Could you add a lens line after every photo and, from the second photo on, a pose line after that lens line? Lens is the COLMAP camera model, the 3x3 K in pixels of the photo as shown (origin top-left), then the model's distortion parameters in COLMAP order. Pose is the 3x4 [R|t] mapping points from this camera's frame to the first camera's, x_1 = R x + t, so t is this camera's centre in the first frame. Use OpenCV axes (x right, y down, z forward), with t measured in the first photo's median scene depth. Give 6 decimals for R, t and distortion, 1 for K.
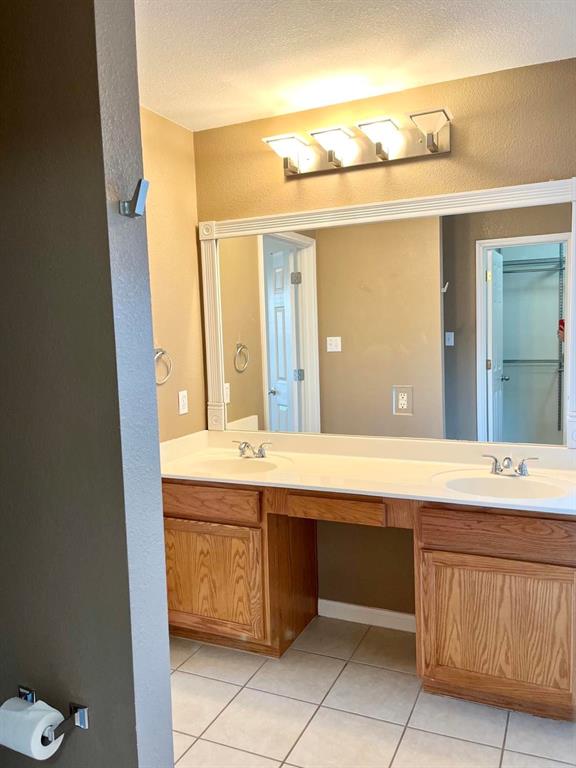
lens RADIAL K [[605.8, 0, 288.0], [0, 605.8, 384.0], [0, 0, 1]] dist [0.072730, -0.130930]
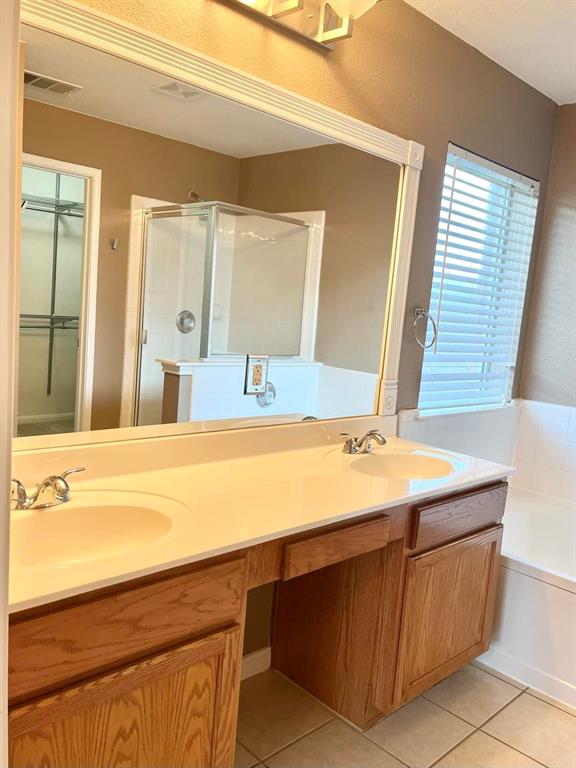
lens RADIAL K [[605.8, 0, 288.0], [0, 605.8, 384.0], [0, 0, 1]] dist [0.072730, -0.130930]
pose [[0.367102, -0.055988, 0.928494, -0.508693], [-0.020908, 0.997438, 0.068412, -0.010669], [-0.929946, -0.044527, 0.364991, 0.757994]]
